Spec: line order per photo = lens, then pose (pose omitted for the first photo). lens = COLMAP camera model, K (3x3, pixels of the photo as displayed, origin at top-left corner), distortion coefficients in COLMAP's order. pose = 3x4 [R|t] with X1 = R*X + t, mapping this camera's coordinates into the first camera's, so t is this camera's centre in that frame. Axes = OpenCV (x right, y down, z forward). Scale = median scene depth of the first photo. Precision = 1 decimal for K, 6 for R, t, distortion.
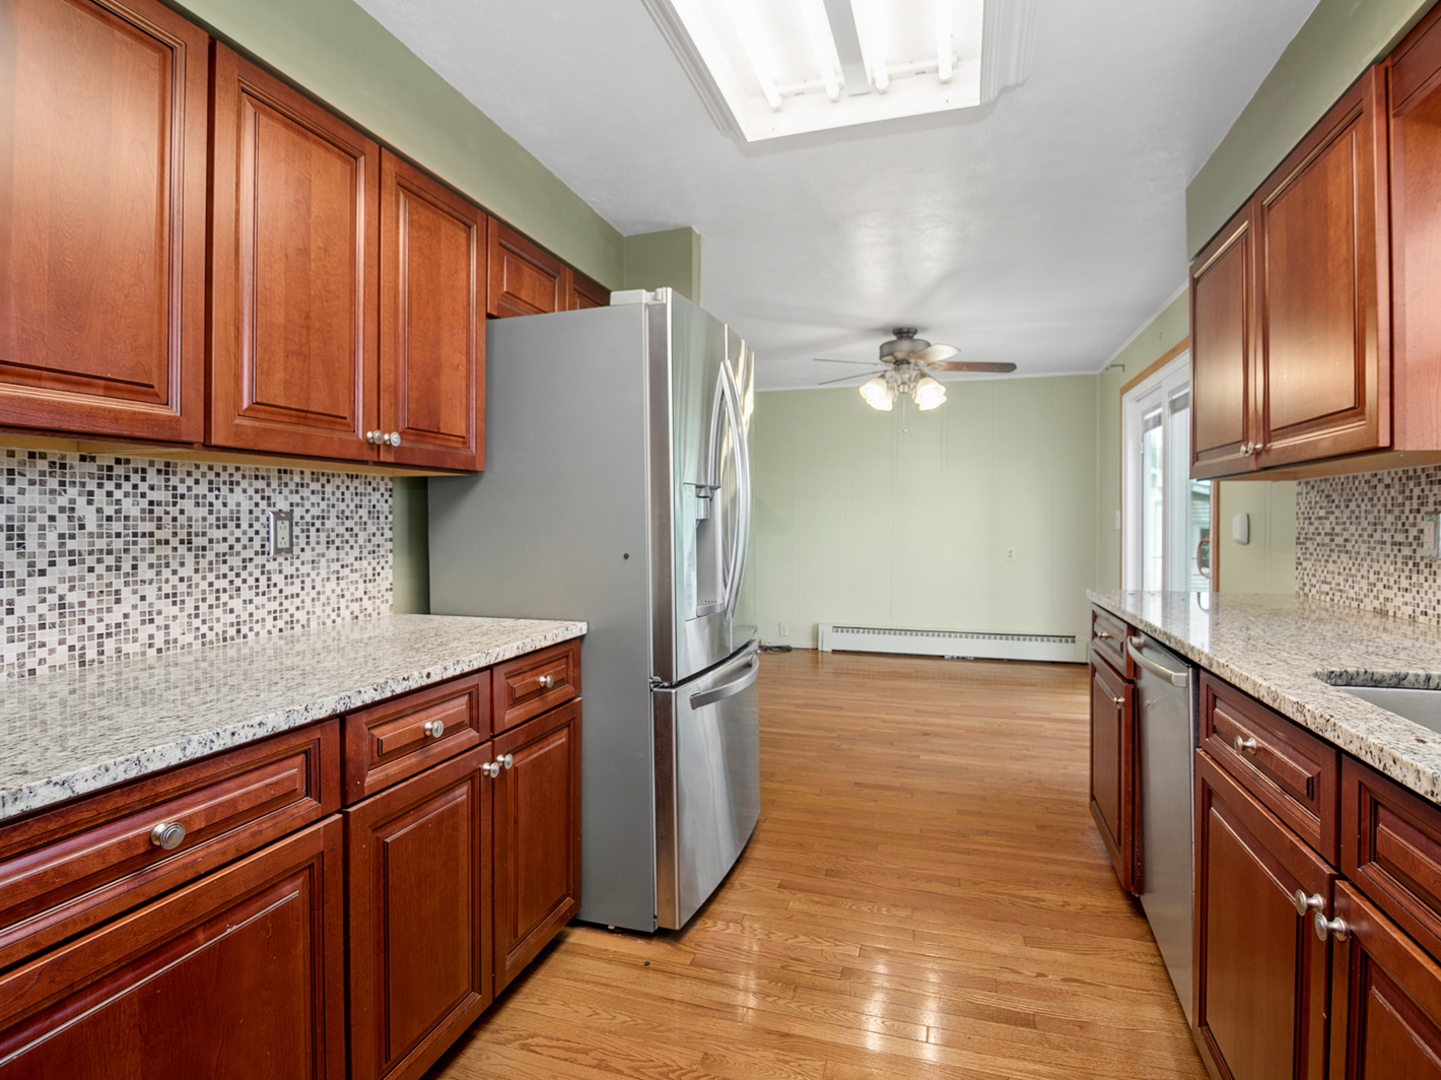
lens RADIAL K [[740.6, 0, 721.8], [0, 740.6, 526.0], [0, 0, 1]] dist [-0.003297, -0.009239]
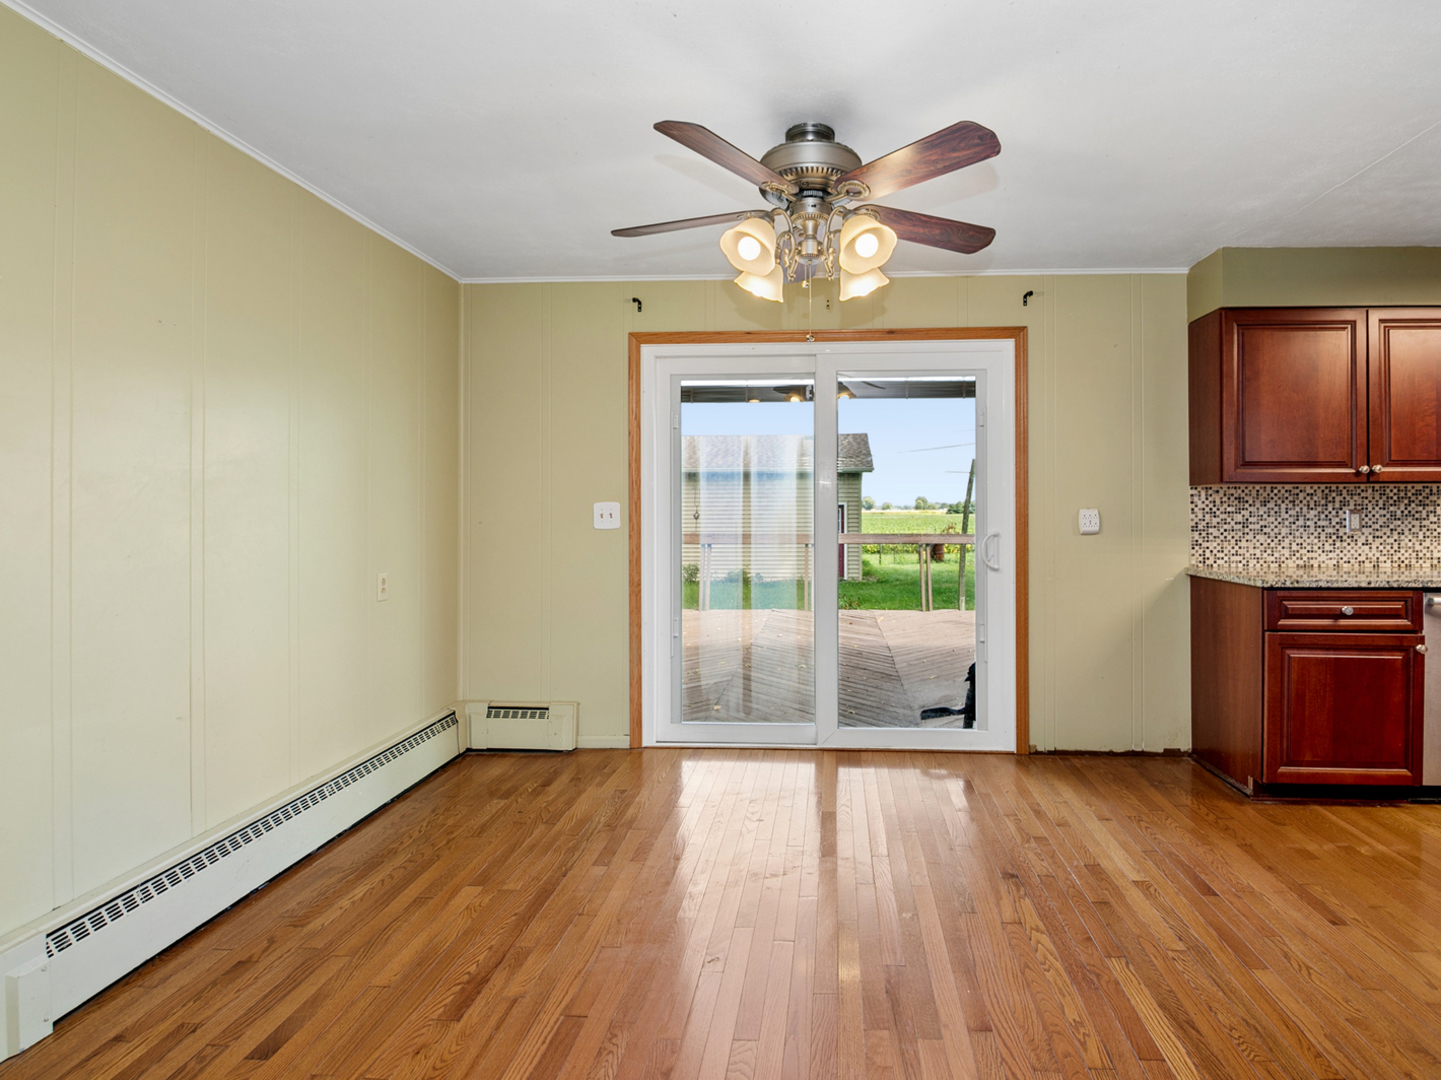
lens RADIAL K [[774.0, 0, 794.3], [0, 774.0, 500.5], [0, 0, 1]] dist [-0.010751, -0.002719]
pose [[-0.247533, 0.007275, 0.968852, -0.588915], [0.012896, 0.999908, -0.004213, -0.048408], [-0.968794, 0.011452, -0.247604, 2.676221]]
